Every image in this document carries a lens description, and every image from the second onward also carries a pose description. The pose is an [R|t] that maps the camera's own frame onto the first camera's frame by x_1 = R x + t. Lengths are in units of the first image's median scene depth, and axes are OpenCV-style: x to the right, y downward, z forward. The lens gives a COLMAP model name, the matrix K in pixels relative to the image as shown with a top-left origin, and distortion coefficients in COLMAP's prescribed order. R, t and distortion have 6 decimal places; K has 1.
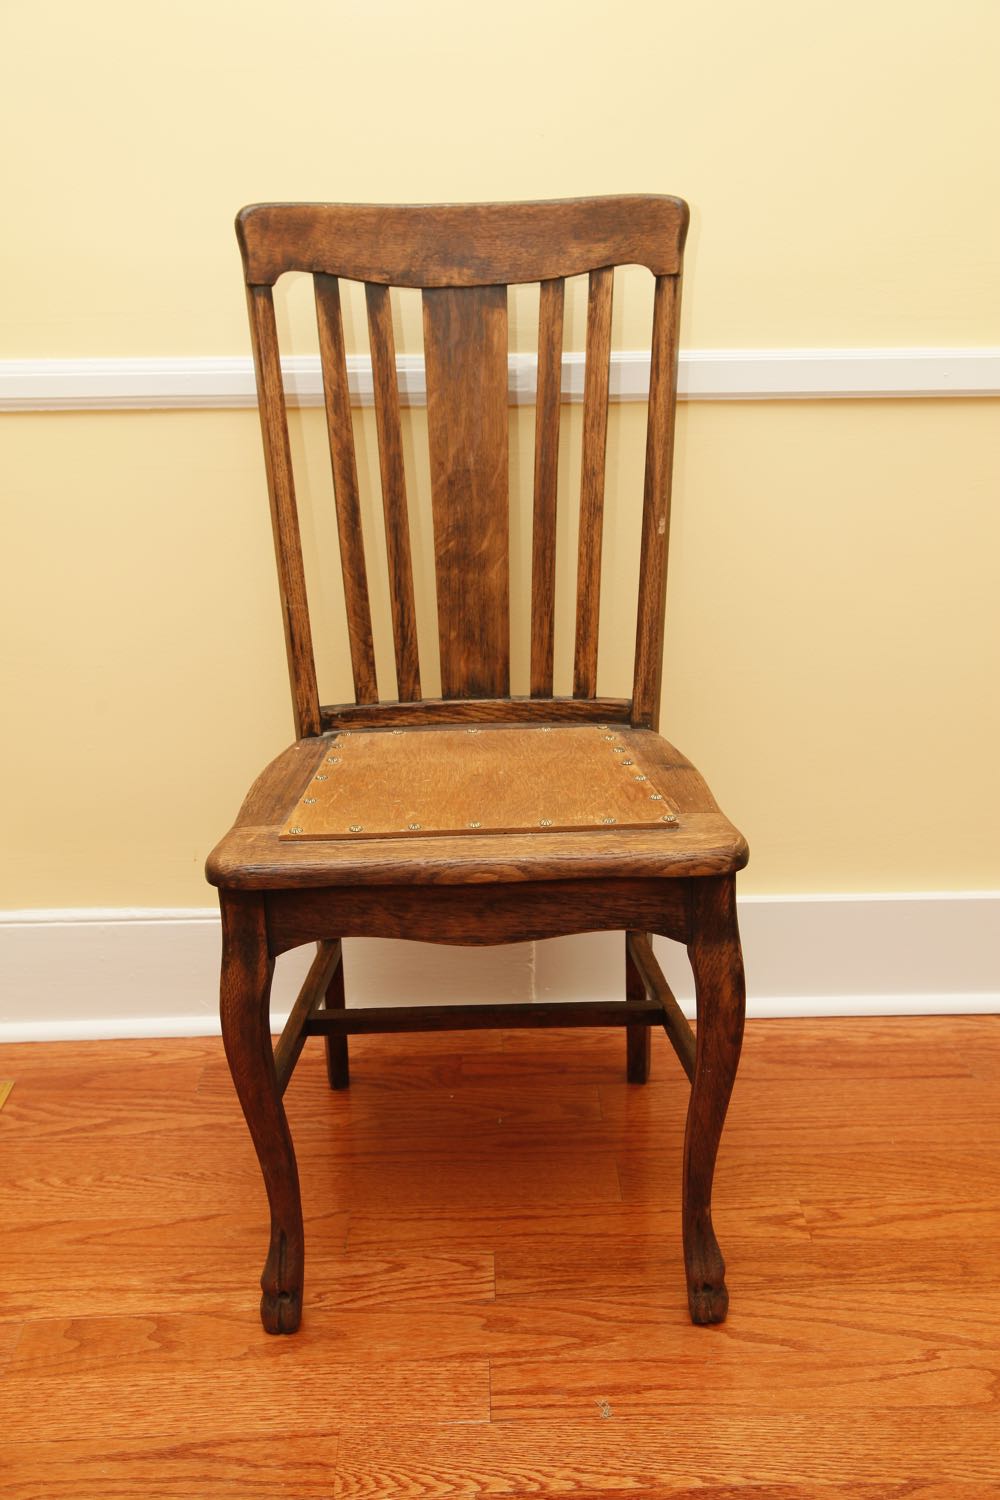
lens RADIAL K [[1557.0, 0, 489.6], [0, 1557.0, 755.9], [0, 0, 1]] dist [0.048875, 0.000000]
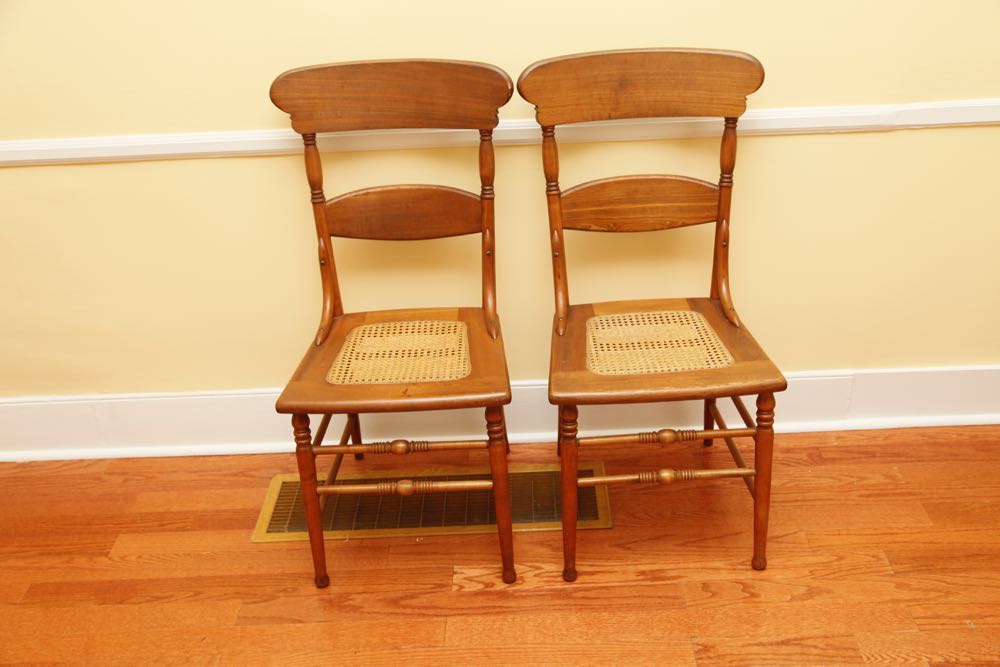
lens RADIAL K [[978.0, 0, 500.2], [0, 978.0, 335.0], [0, 0, 1]] dist [0.027123, 0.000000]
pose [[0.999189, -0.014667, -0.037495, -0.476344], [0.020729, 0.985772, 0.166805, -0.216752], [0.034515, -0.167447, 0.985277, -0.308783]]
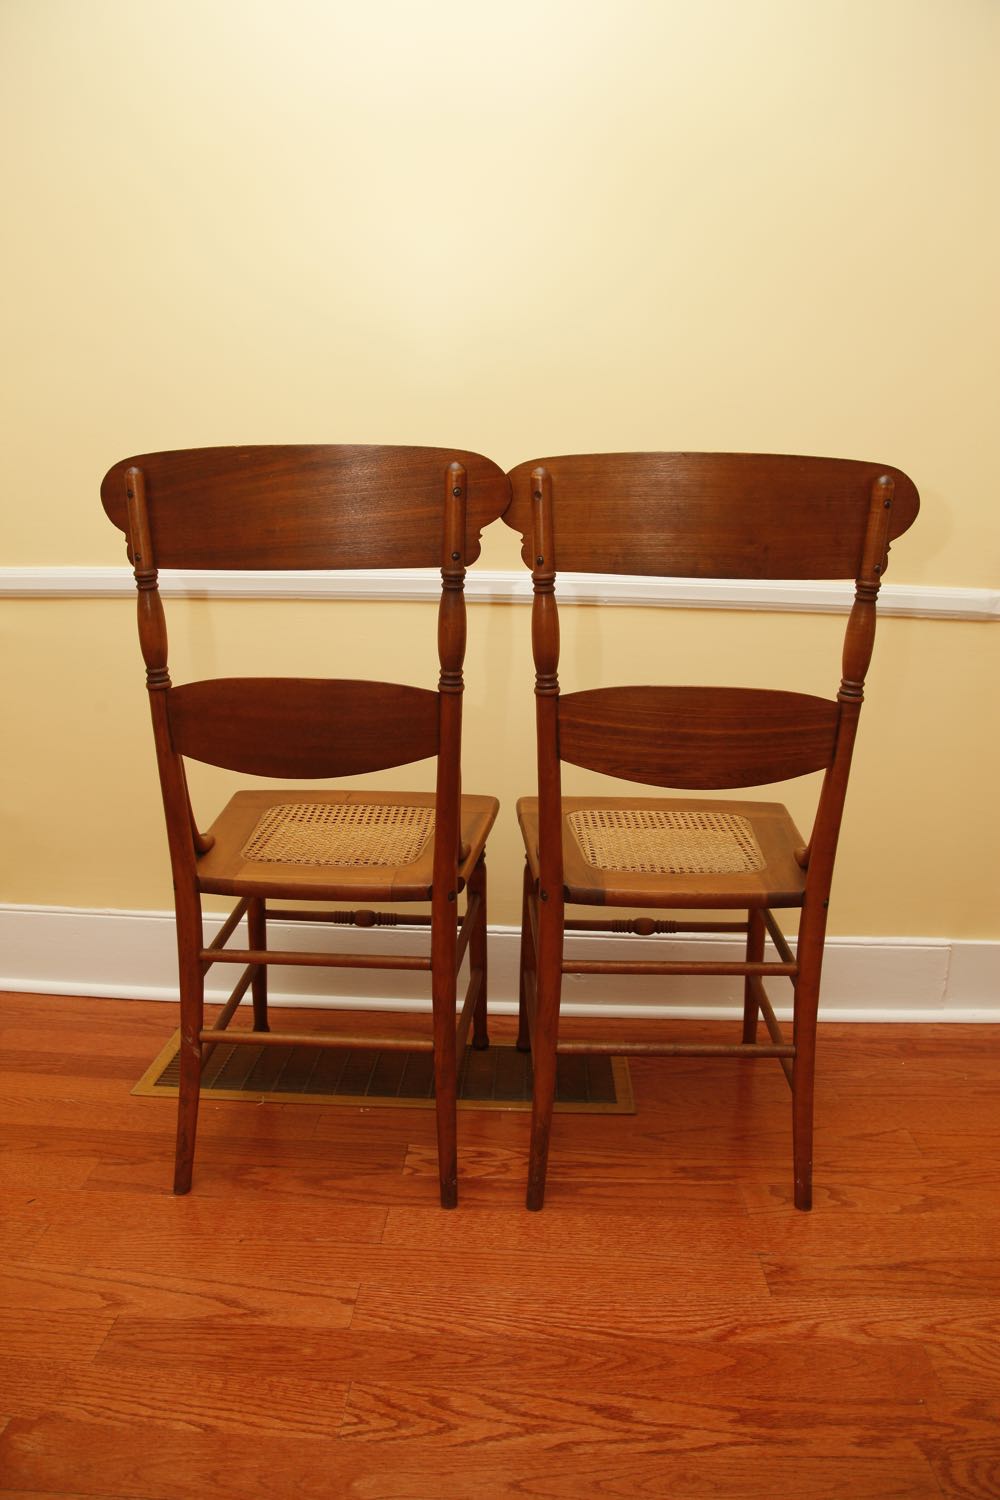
lens RADIAL K [[1000.6, 0, 492.1], [0, 1000.6, 761.0], [0, 0, 1]] dist [-0.114901, 0.051987]
pose [[0.997454, 0.047456, -0.053222, -0.483692], [-0.054241, 0.989455, -0.134299, 0.091498], [0.046288, 0.136844, 0.989511, 0.004231]]
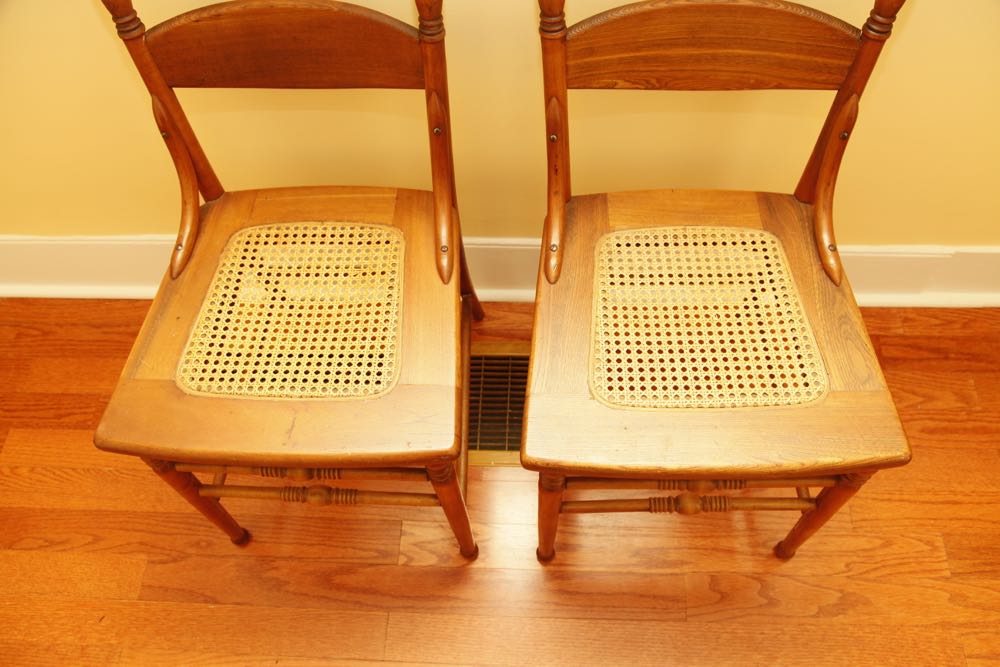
lens RADIAL K [[755.5, 0, 504.6], [0, 755.5, 331.9], [0, 0, 1]] dist [-0.072890, 0.040569]
pose [[0.998068, 0.039660, -0.047835, -0.450664], [0.002175, 0.747053, 0.664761, -0.391602], [0.062100, -0.663581, 0.745523, 0.521255]]
